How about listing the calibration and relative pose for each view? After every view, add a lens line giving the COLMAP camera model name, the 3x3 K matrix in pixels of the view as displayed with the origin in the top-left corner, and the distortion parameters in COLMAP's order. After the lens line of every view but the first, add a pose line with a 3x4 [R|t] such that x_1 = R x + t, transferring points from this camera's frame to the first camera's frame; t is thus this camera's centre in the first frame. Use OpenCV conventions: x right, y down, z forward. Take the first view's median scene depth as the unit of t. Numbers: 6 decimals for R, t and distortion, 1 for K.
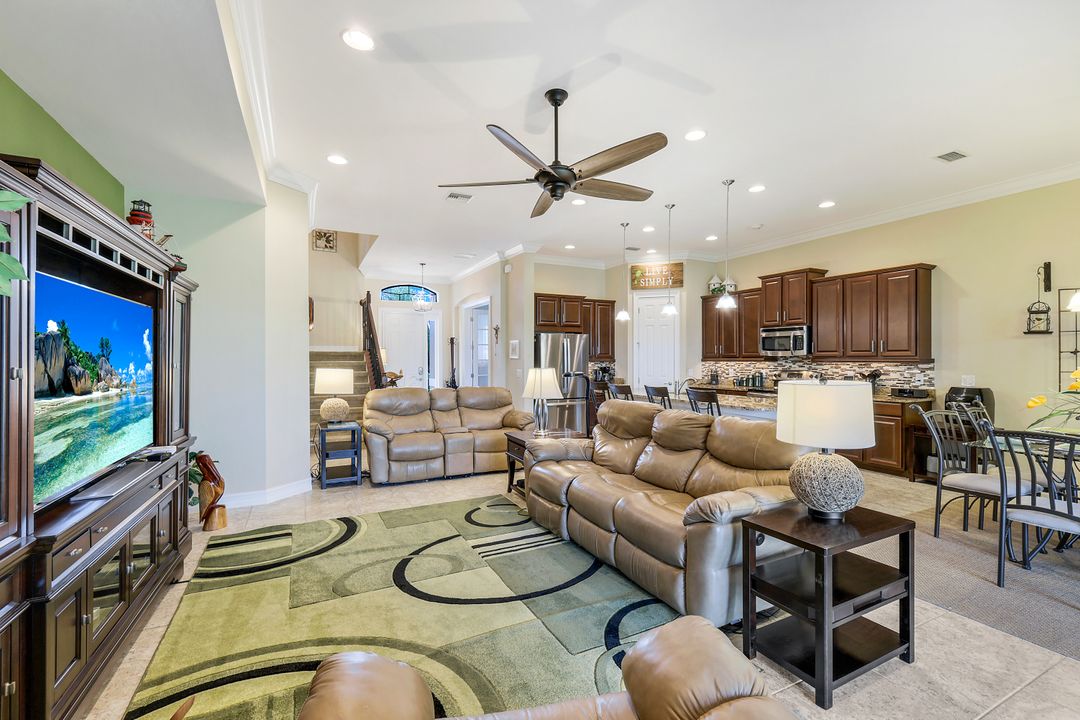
lens RADIAL K [[469.2, 0, 537.8], [0, 469.2, 356.8], [0, 0, 1]] dist [-0.000074, 0.000361]
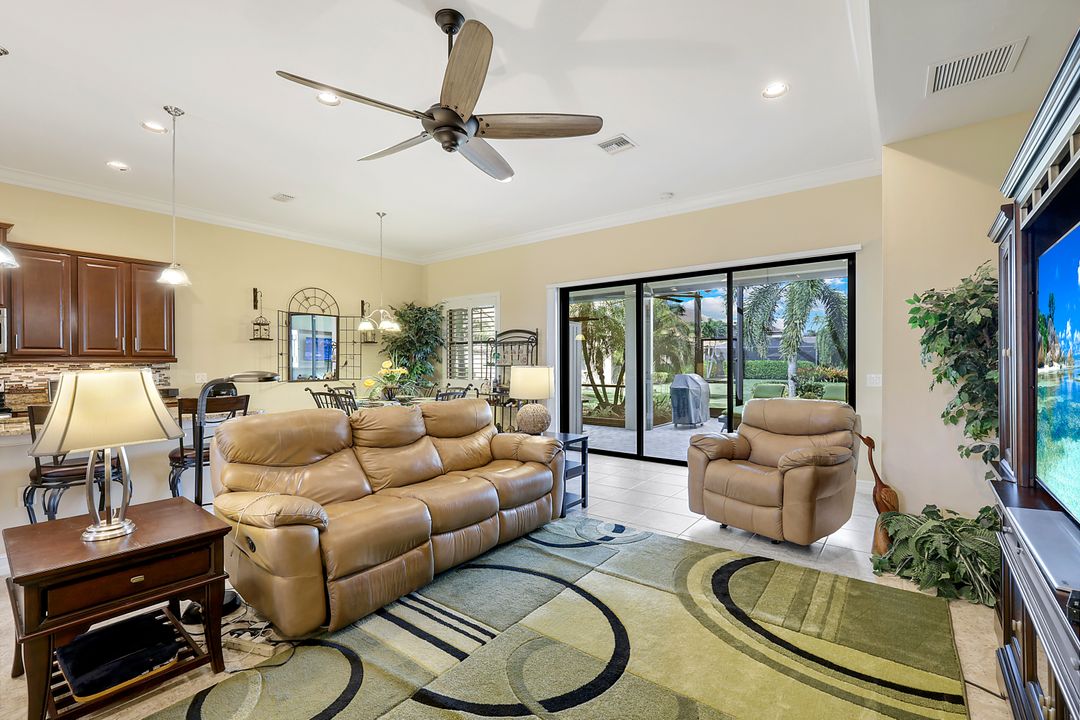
lens RADIAL K [[470.9, 0, 553.2], [0, 470.9, 361.3], [0, 0, 1]] dist [0.000365, 0.000199]
pose [[-0.449451, 0.004339, 0.893294, -0.703546], [0.004447, 0.999987, -0.002620, 0.026600], [-0.893294, 0.002795, -0.449465, 1.126172]]
